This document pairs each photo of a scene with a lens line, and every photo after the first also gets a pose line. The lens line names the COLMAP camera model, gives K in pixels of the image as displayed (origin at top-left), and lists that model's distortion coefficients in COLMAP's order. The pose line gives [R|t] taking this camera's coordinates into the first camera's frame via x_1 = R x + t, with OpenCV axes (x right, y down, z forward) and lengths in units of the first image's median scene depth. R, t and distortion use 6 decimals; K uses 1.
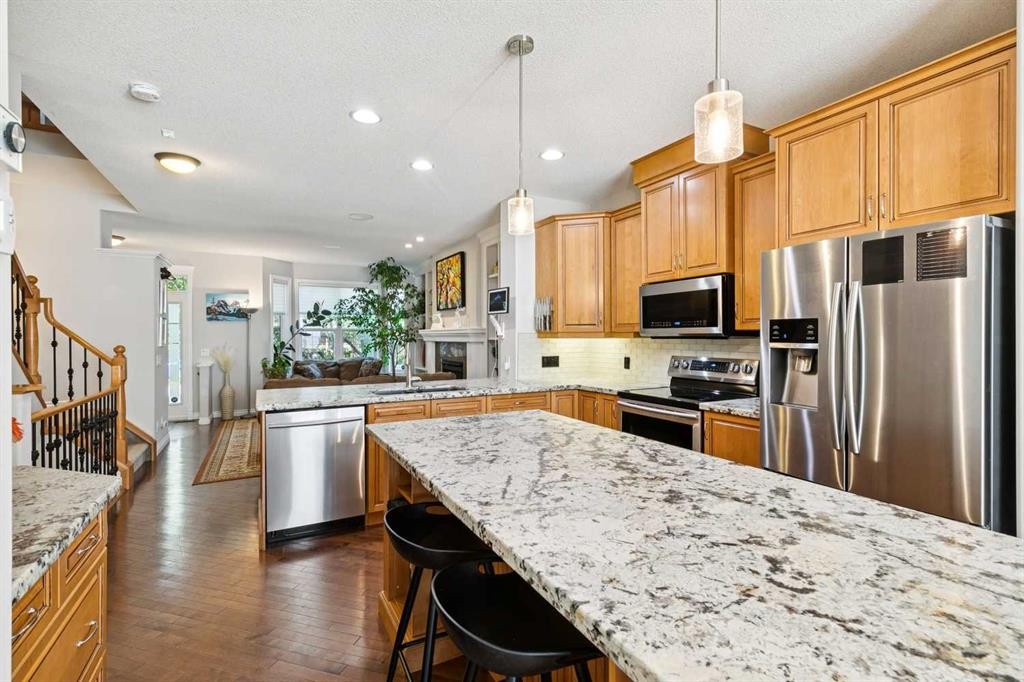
lens RADIAL K [[463.7, 0, 507.4], [0, 463.7, 334.9], [0, 0, 1]] dist [0.011112, -0.002238]
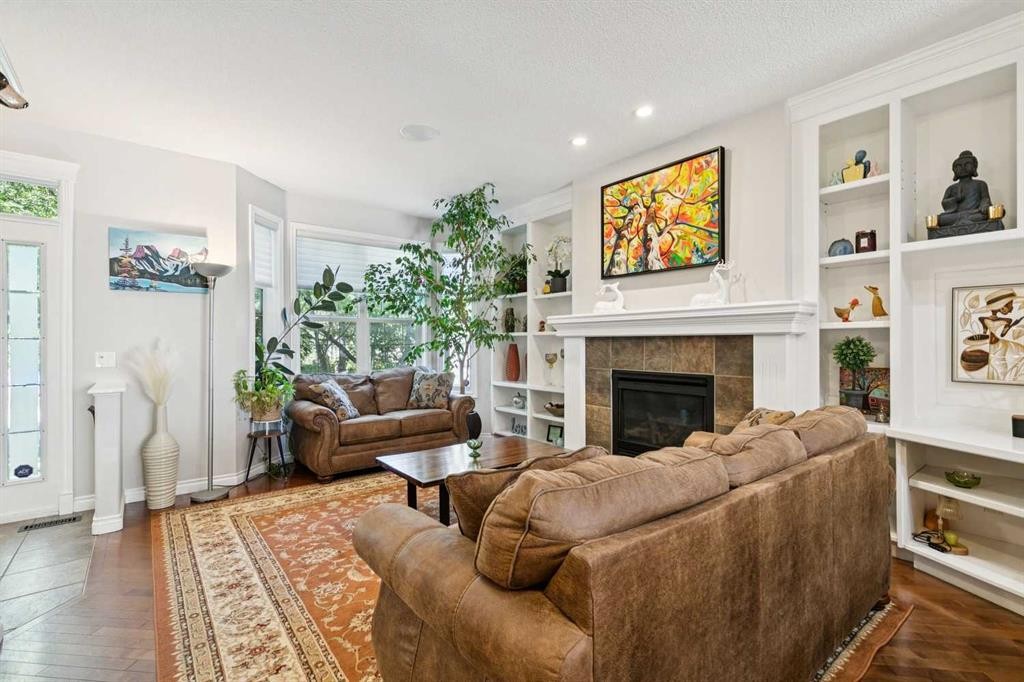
lens RADIAL K [[463.7, 0, 509.5], [0, 463.7, 340.3], [0, 0, 1]] dist [0.011112, -0.002238]
pose [[0.983897, 0.003586, 0.178700, -0.353213], [-0.002885, 0.999987, -0.004182, 0.020918], [-0.178713, 0.003599, 0.983895, 0.497091]]
